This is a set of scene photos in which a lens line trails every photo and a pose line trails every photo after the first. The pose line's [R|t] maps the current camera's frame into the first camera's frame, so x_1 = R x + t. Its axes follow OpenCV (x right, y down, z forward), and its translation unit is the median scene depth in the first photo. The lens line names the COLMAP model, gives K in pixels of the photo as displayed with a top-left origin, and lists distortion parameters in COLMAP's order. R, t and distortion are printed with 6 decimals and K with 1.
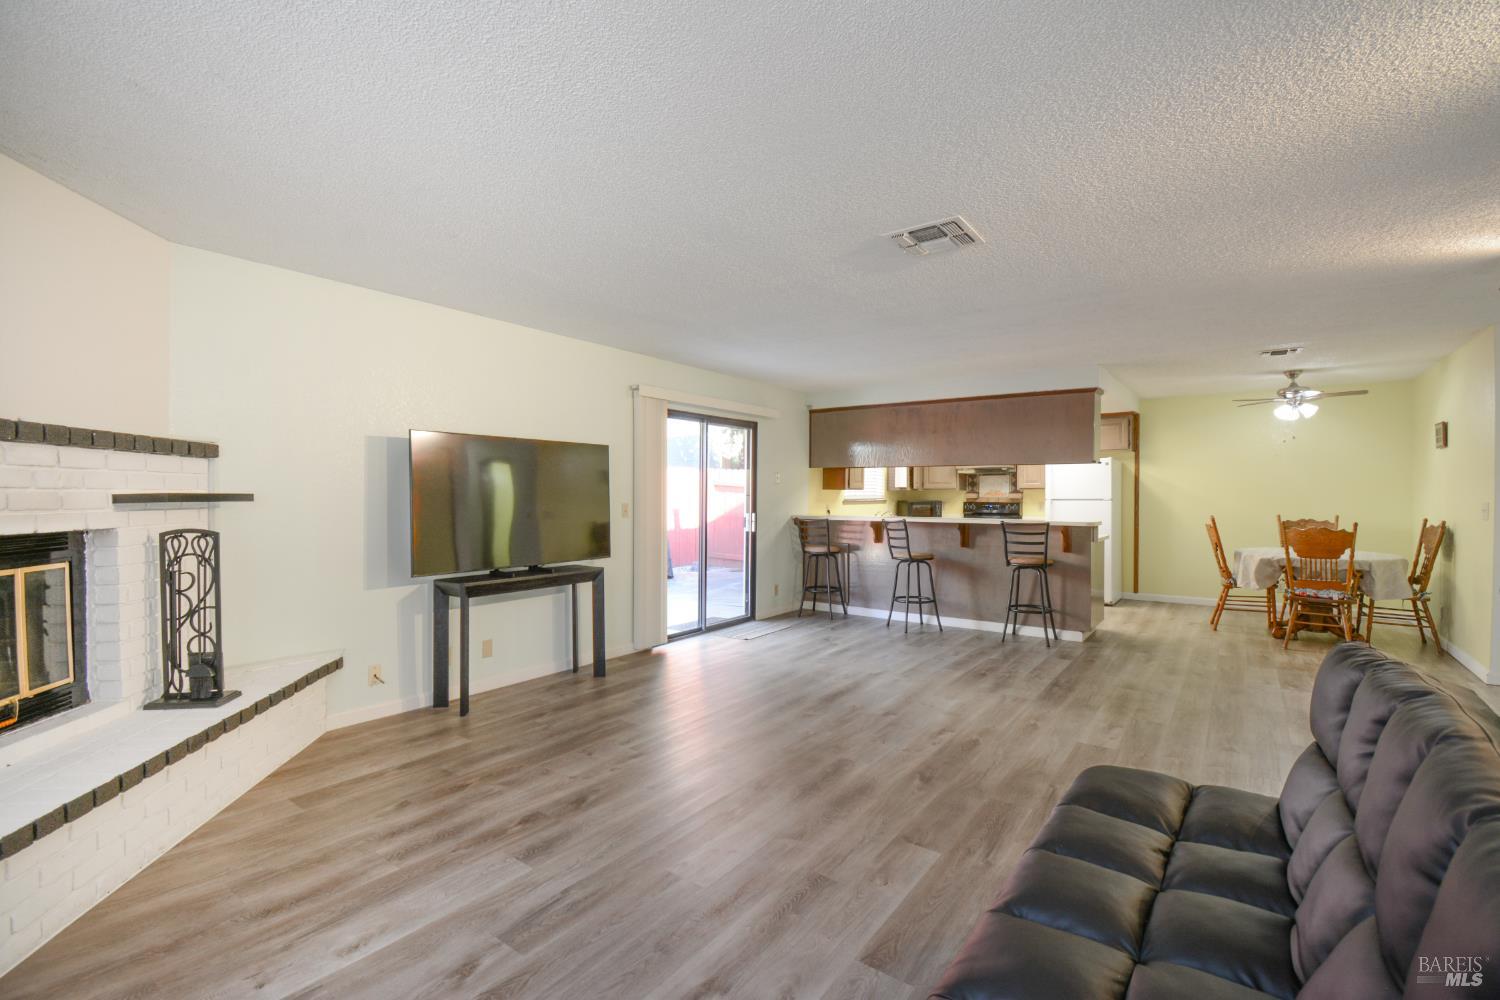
lens RADIAL K [[659.9, 0, 744.6], [0, 659.9, 497.0], [0, 0, 1]] dist [0.000586, -0.012682]
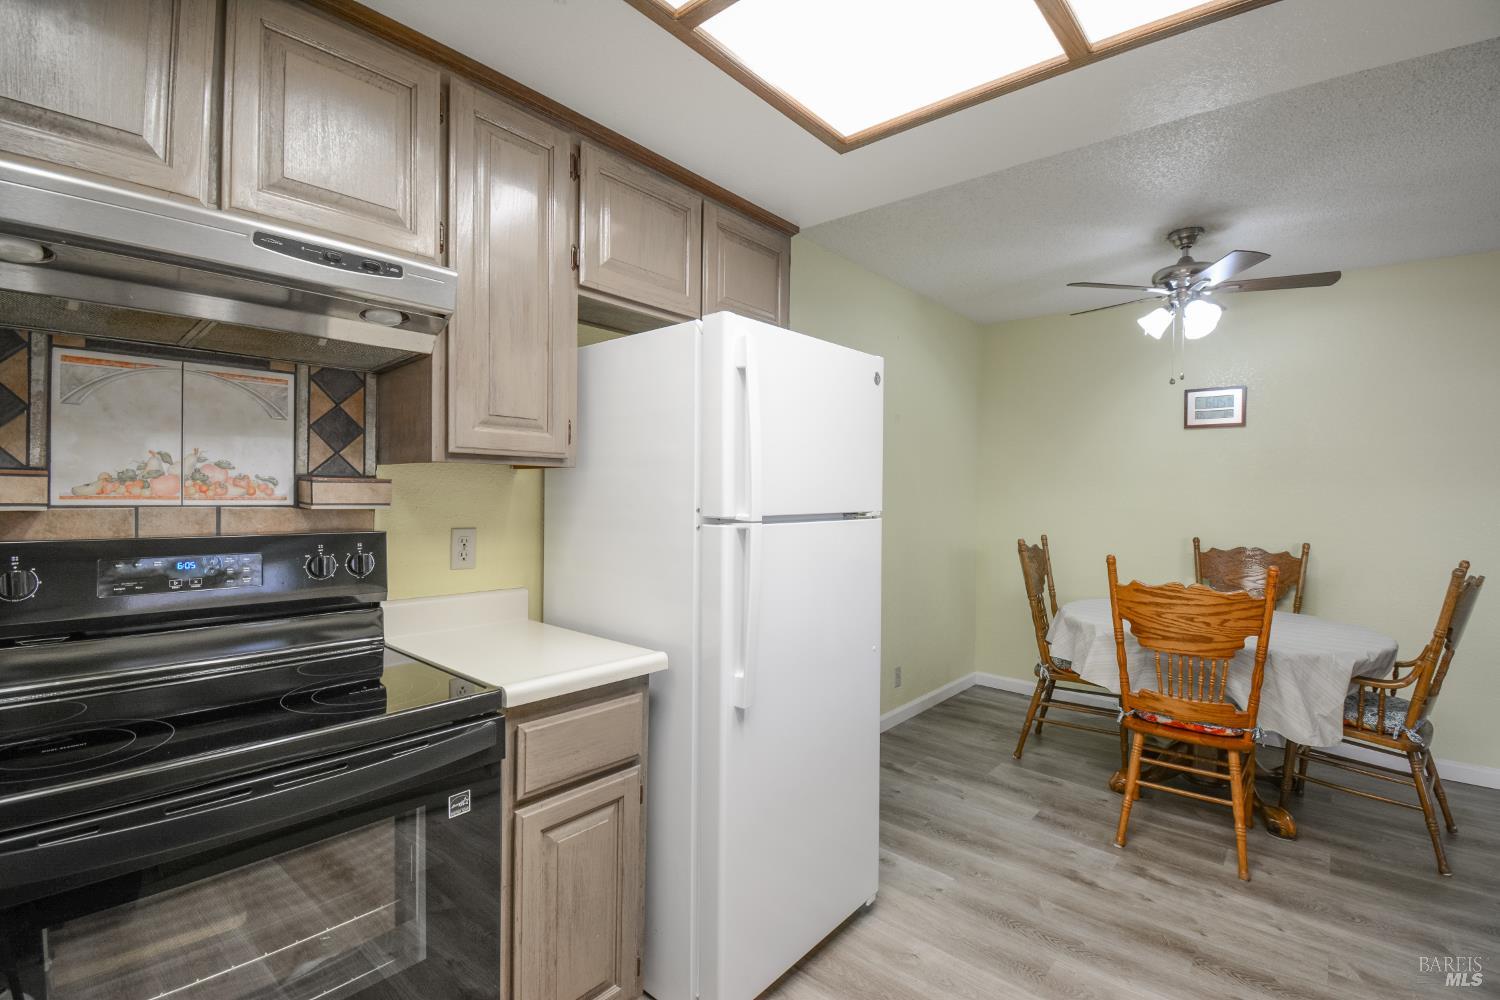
lens RADIAL K [[659.9, 0, 751.6], [0, 659.9, 497.3], [0, 0, 1]] dist [0.000586, -0.012682]
pose [[0.069236, 0.003513, 0.997594, 0.391951], [0.005106, 0.999979, -0.003876, 0.000081], [-0.997587, 0.005362, 0.069216, 1.427787]]
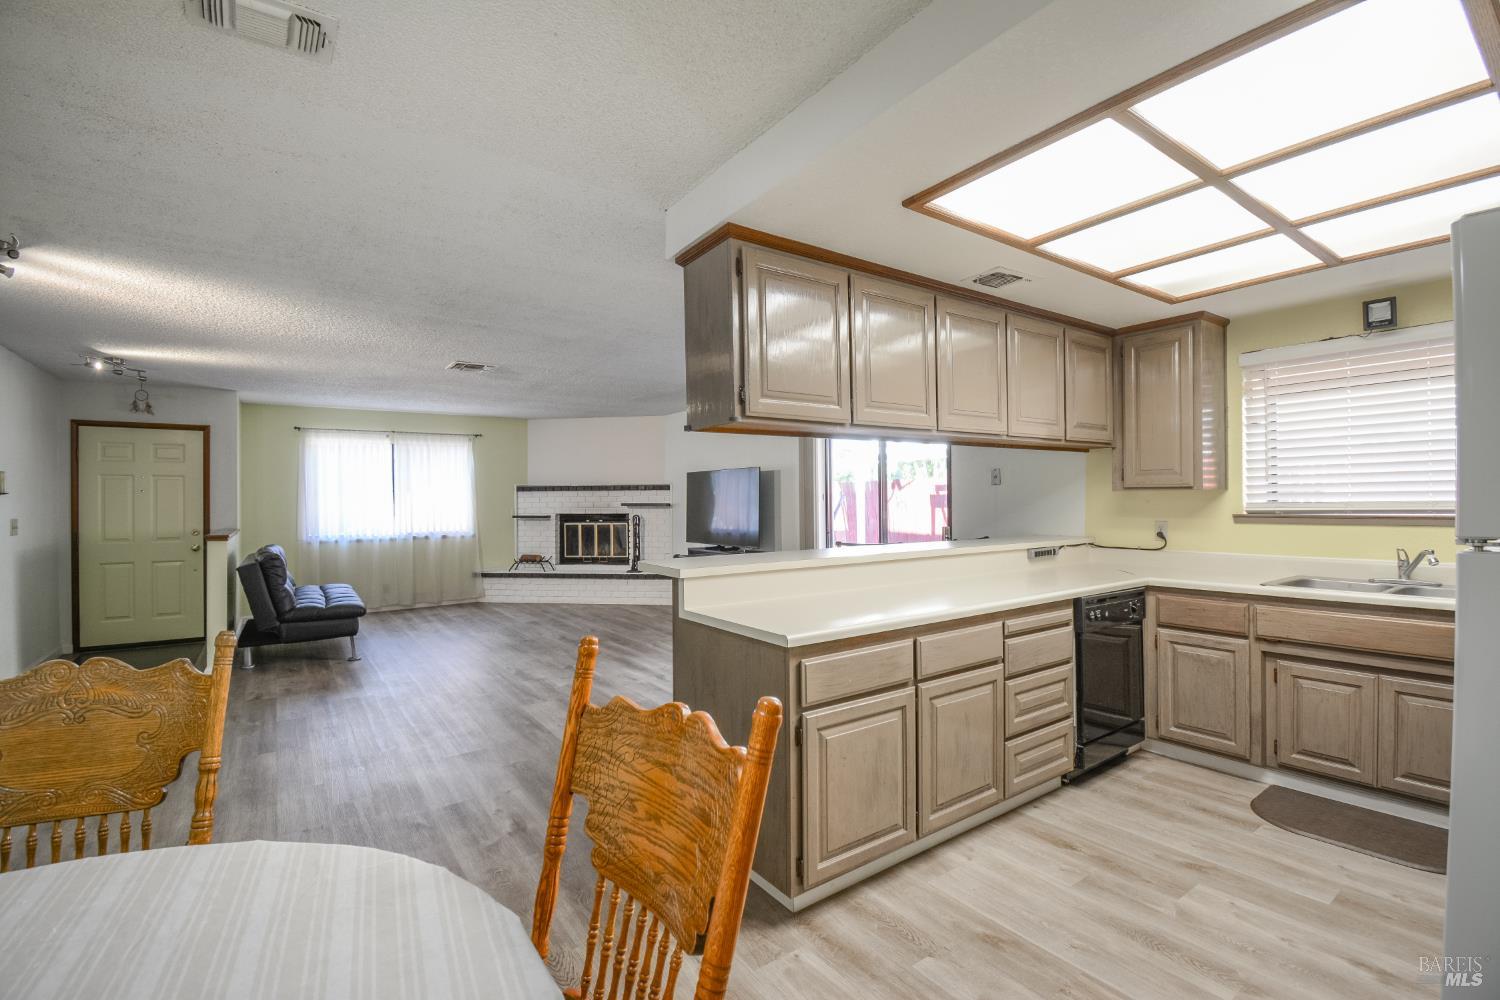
lens RADIAL K [[659.9, 0, 753.3], [0, 659.9, 502.7], [0, 0, 1]] dist [0.000586, -0.012682]
pose [[-0.295278, 0.005262, -0.955397, 0.980803], [0.004495, 0.999981, 0.004118, -0.008505], [0.955401, -0.003079, -0.295296, 1.237330]]
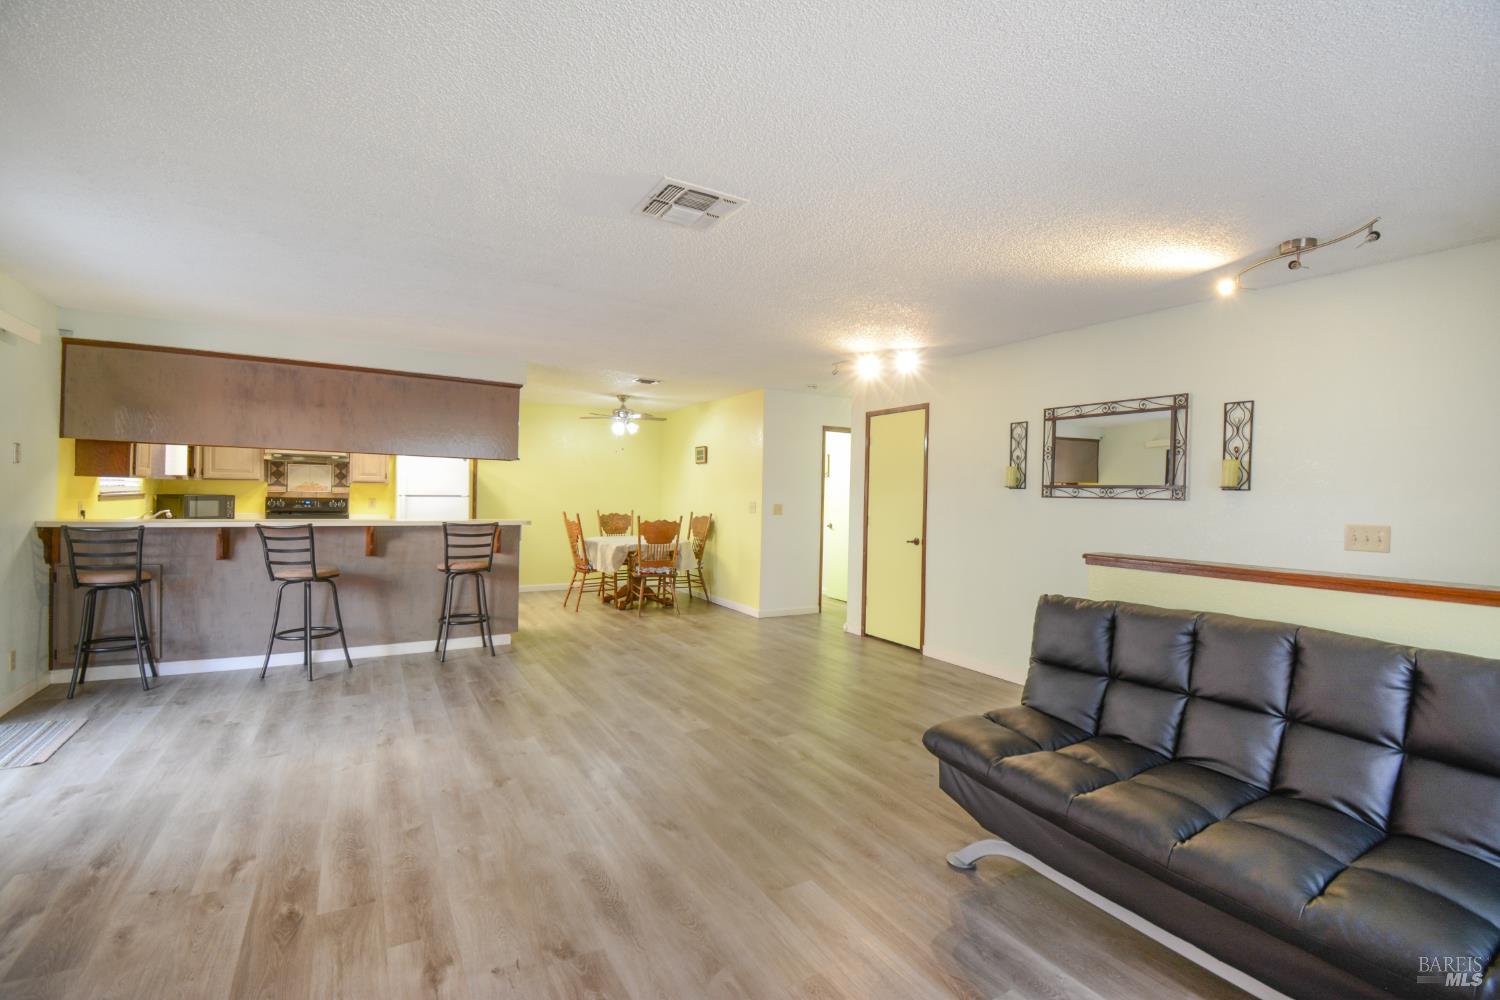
lens RADIAL K [[659.9, 0, 753.5], [0, 659.9, 495.6], [0, 0, 1]] dist [0.000586, -0.012682]
pose [[0.384550, 0.007499, 0.923074, -0.263150], [-0.016081, 0.999870, -0.001424, -0.003605], [-0.922964, -0.014297, 0.384620, 0.311131]]
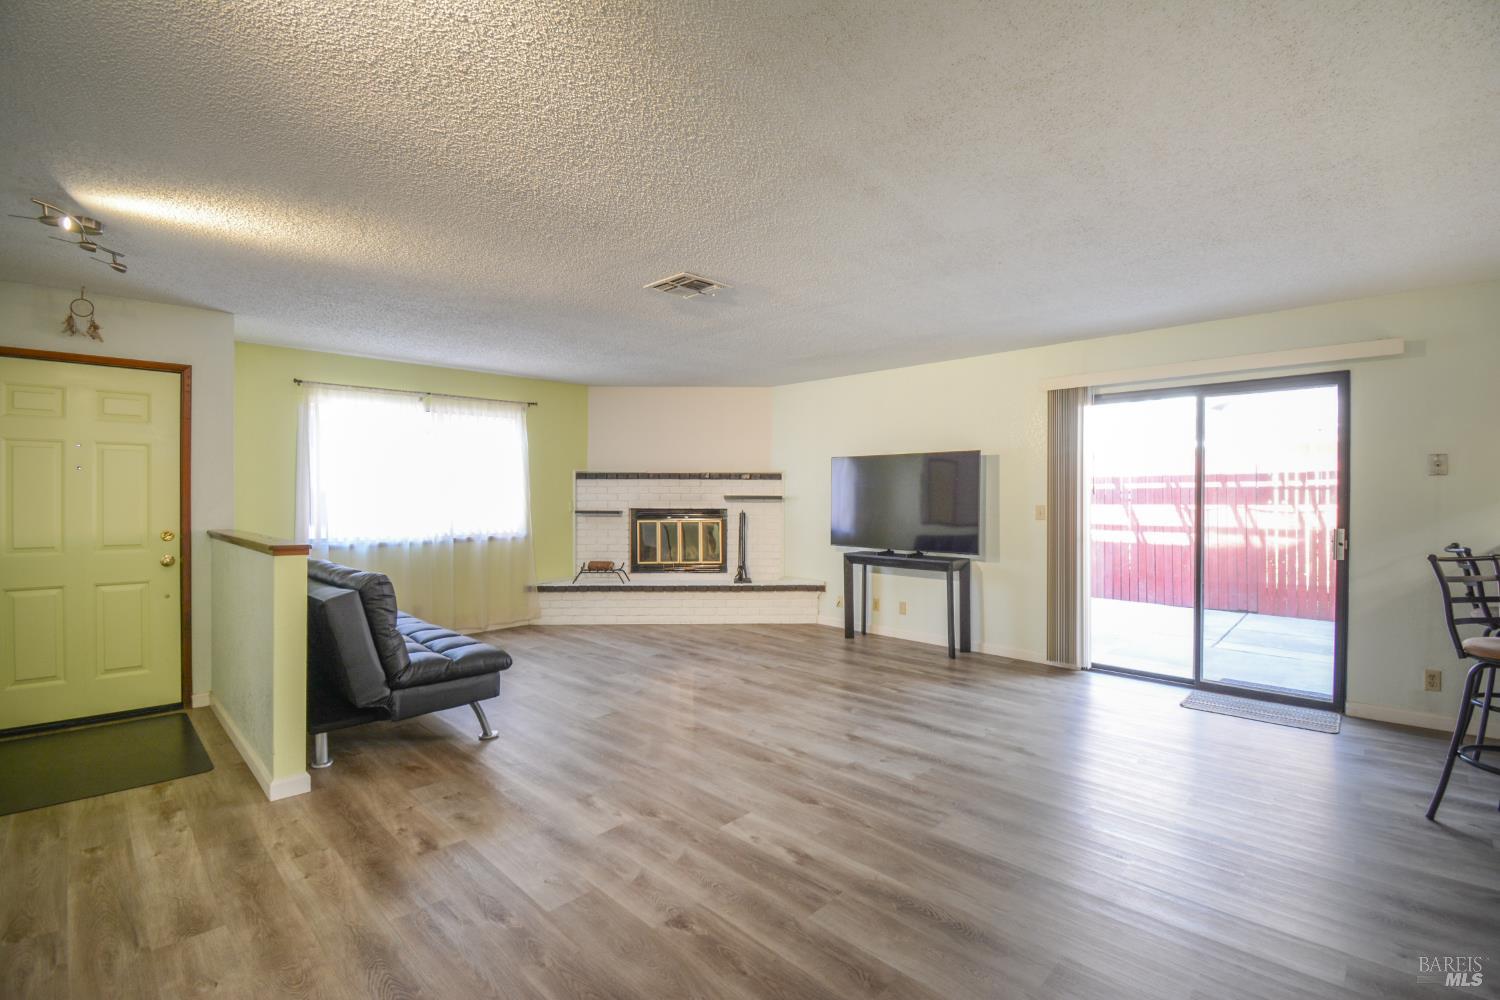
lens RADIAL K [[659.9, 0, 752.2], [0, 659.9, 497.1], [0, 0, 1]] dist [0.000586, -0.012682]
pose [[-0.125877, 0.002352, -0.992043, 0.799837], [-0.005391, 0.999981, 0.003055, -0.003532], [0.992031, 0.005733, -0.125862, 0.684366]]
